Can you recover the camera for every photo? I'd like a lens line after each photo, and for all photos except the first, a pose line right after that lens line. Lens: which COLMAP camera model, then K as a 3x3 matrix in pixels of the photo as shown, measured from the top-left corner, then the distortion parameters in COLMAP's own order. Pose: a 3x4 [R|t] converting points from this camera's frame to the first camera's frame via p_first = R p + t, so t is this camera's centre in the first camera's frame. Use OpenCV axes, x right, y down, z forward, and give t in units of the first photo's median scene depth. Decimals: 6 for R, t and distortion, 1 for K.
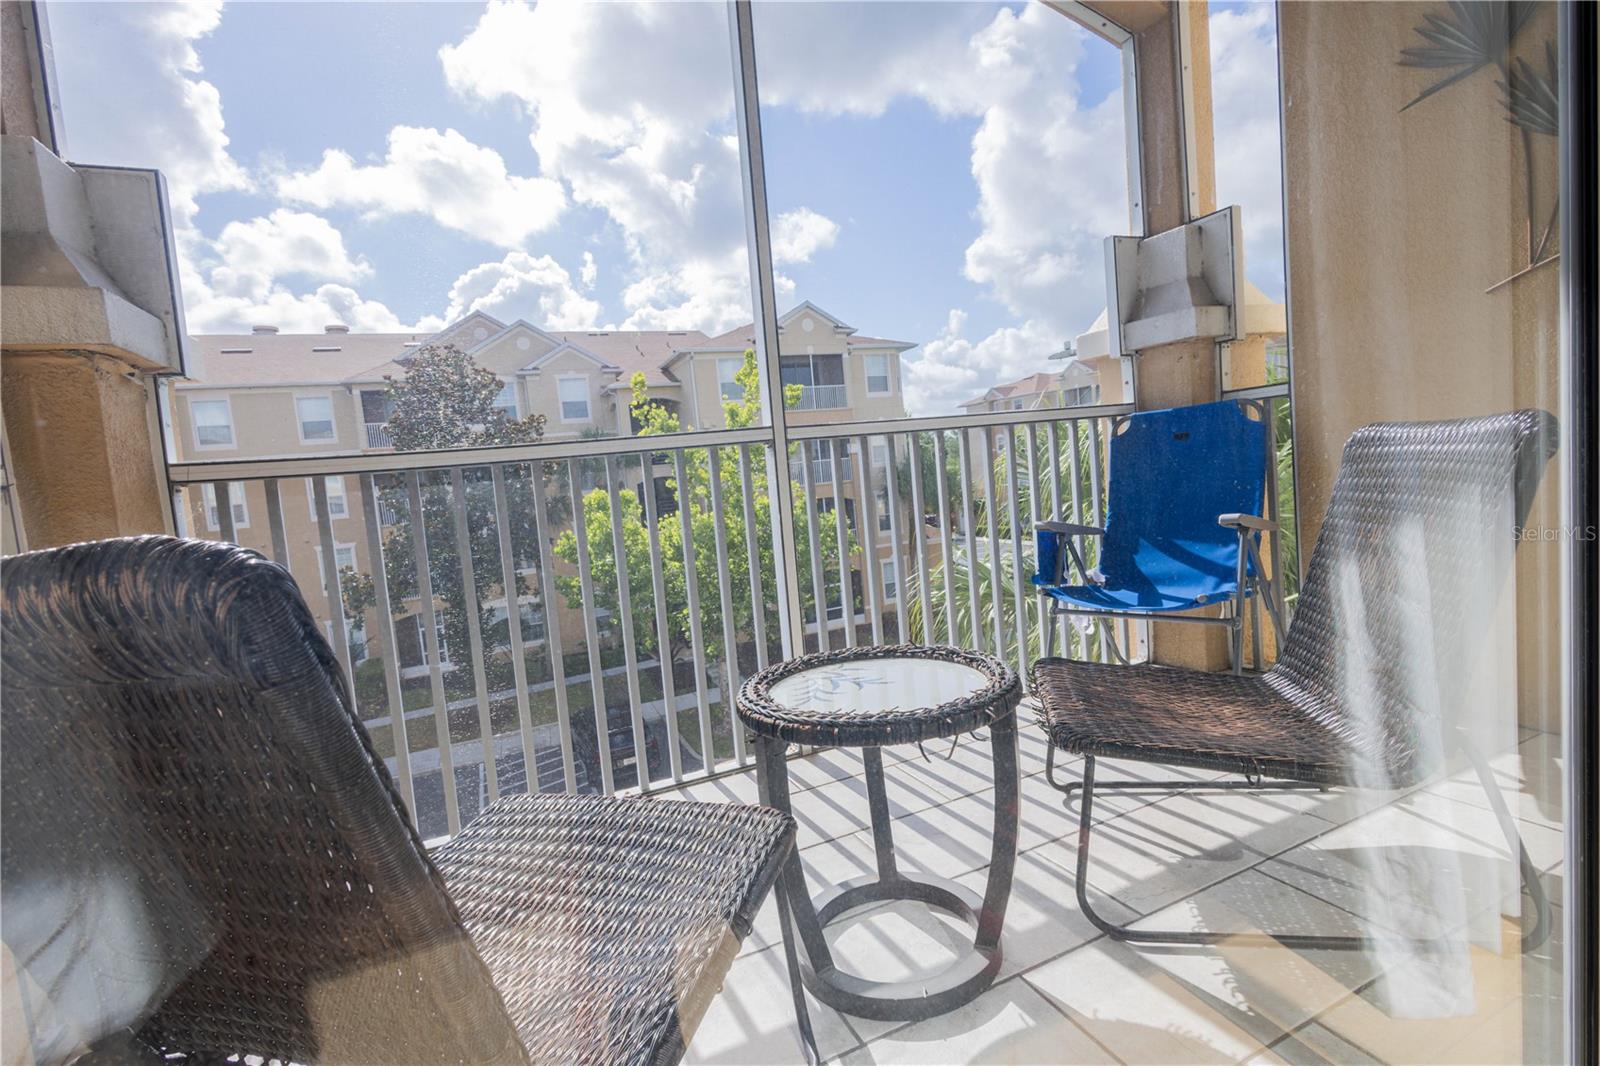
lens RADIAL K [[733.2, 0, 799.2], [0, 733.2, 495.8], [0, 0, 1]] dist [0.009972, -0.000022]
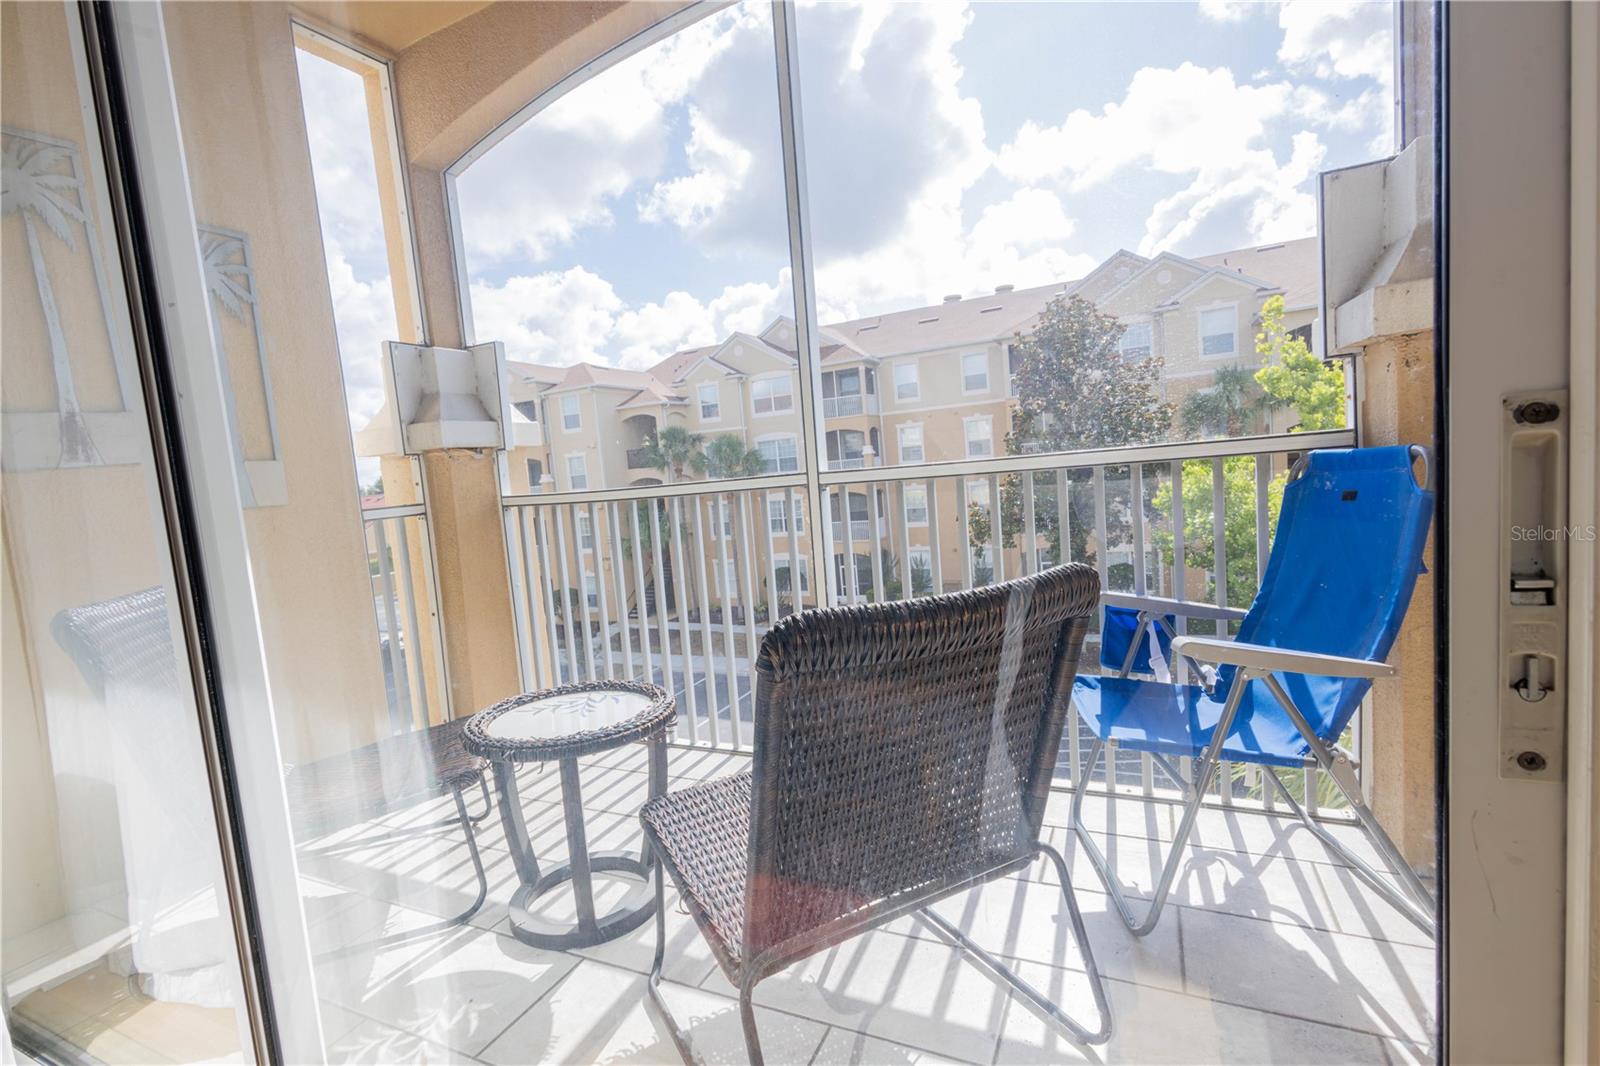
lens RADIAL K [[733.2, 0, 799.2], [0, 733.2, 495.8], [0, 0, 1]] dist [0.009972, -0.000022]
pose [[0.645633, 0.067354, -0.760671, 0.097295], [0.000267, 0.996083, 0.088426, -0.018925], [0.763647, -0.057294, 0.643086, 0.032086]]
